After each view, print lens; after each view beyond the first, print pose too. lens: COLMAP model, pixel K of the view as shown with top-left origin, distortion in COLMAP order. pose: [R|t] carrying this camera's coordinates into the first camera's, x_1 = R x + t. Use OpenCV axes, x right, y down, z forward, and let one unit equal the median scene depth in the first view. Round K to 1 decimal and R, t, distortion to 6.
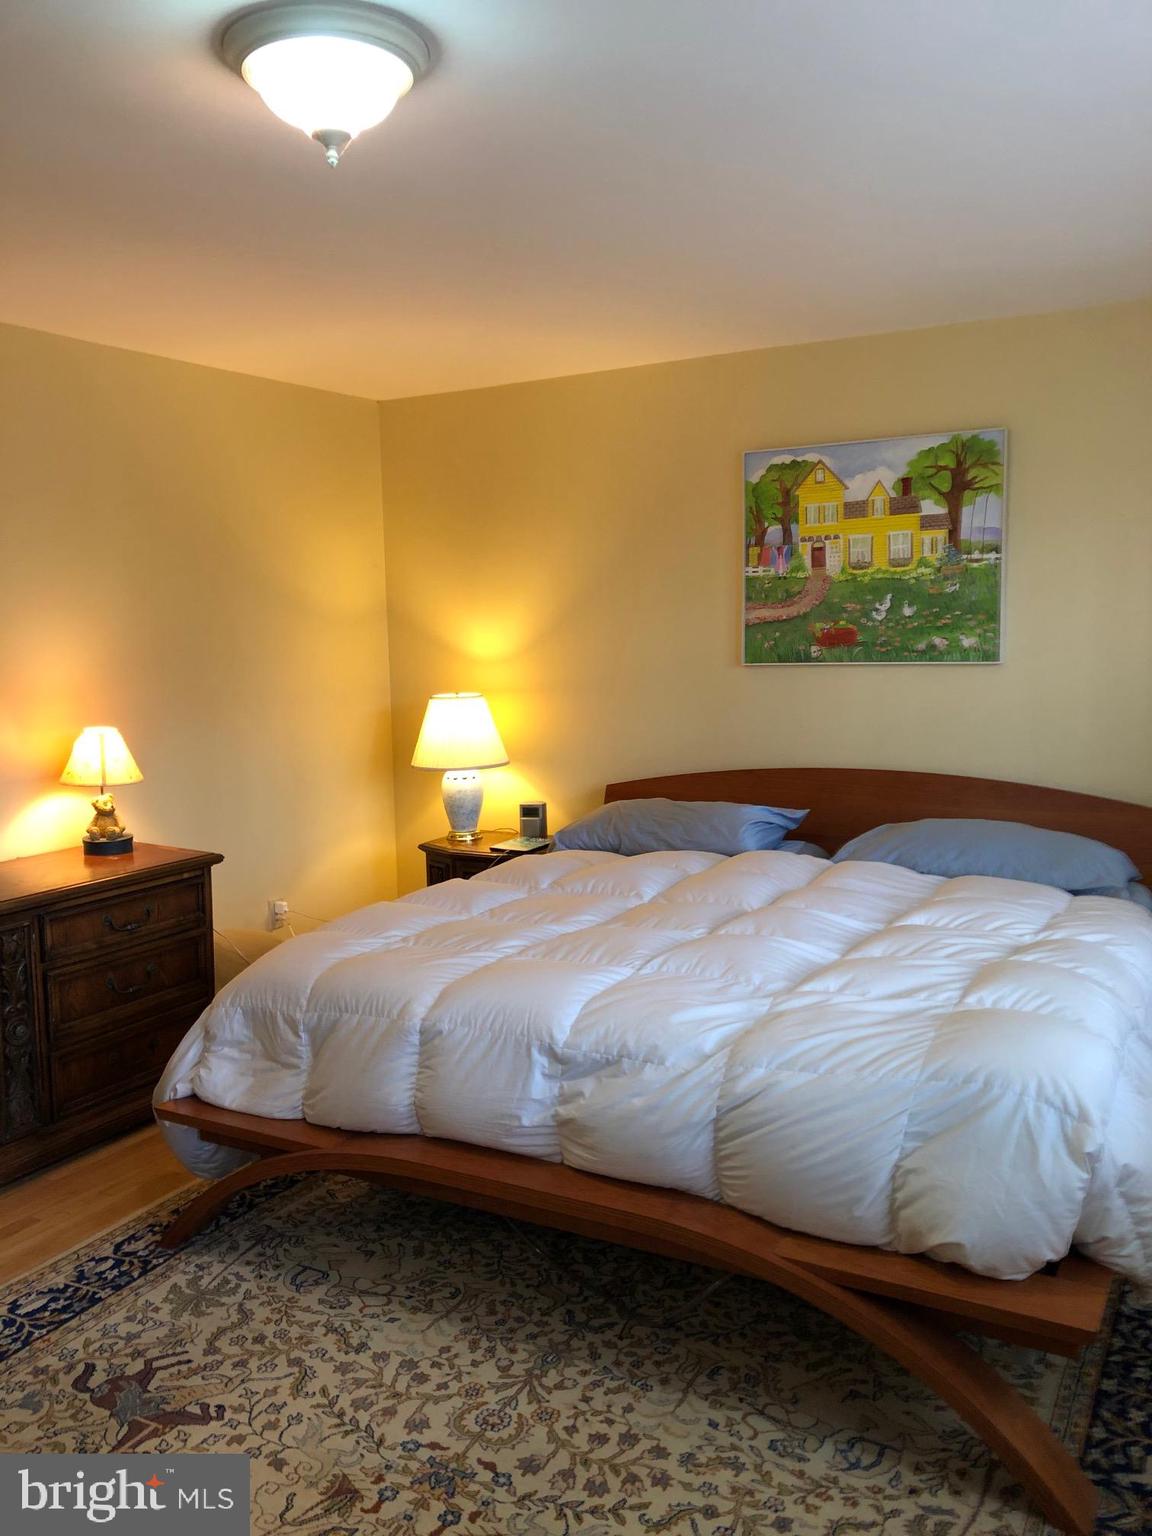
lens RADIAL K [[1246.6, 0, 546.8], [0, 1246.6, 772.0], [0, 0, 1]] dist [0.011143, -0.009796]
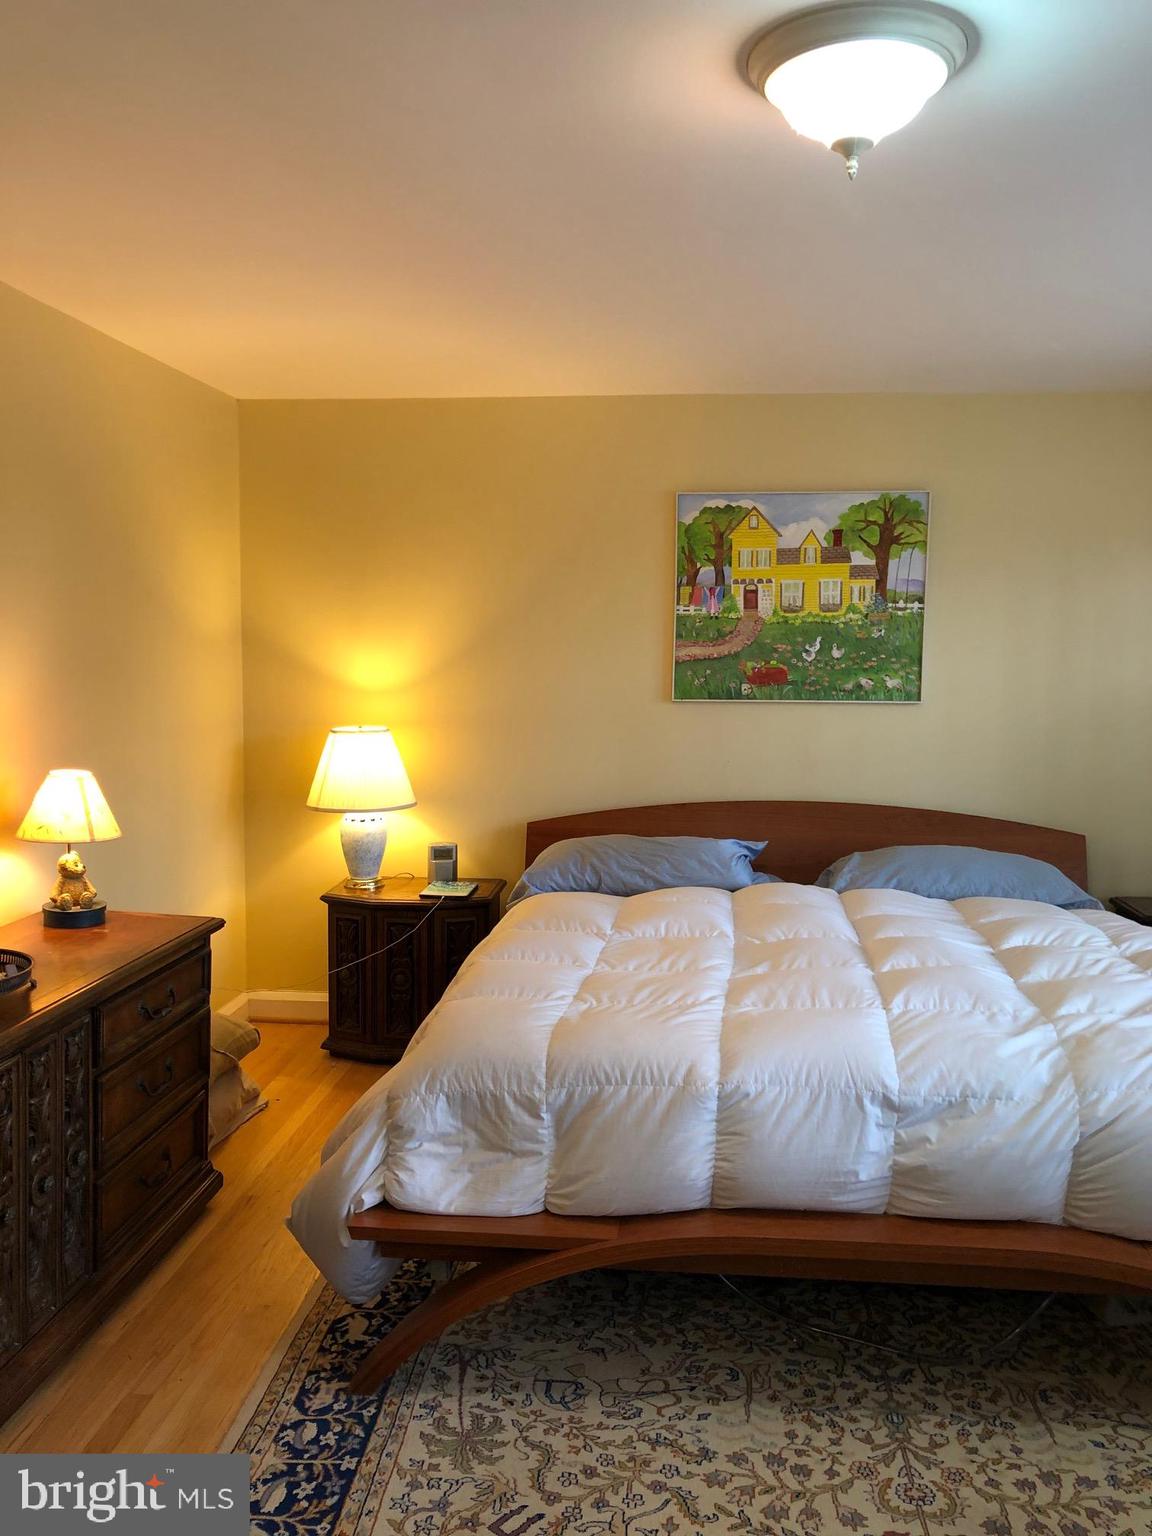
lens RADIAL K [[1246.6, 0, 546.8], [0, 1246.6, 772.0], [0, 0, 1]] dist [0.011143, -0.009796]
pose [[0.915369, -0.012416, 0.402424, -0.543763], [0.022760, 0.999522, -0.020931, -0.015086], [-0.401972, 0.028319, 0.915214, 0.180103]]
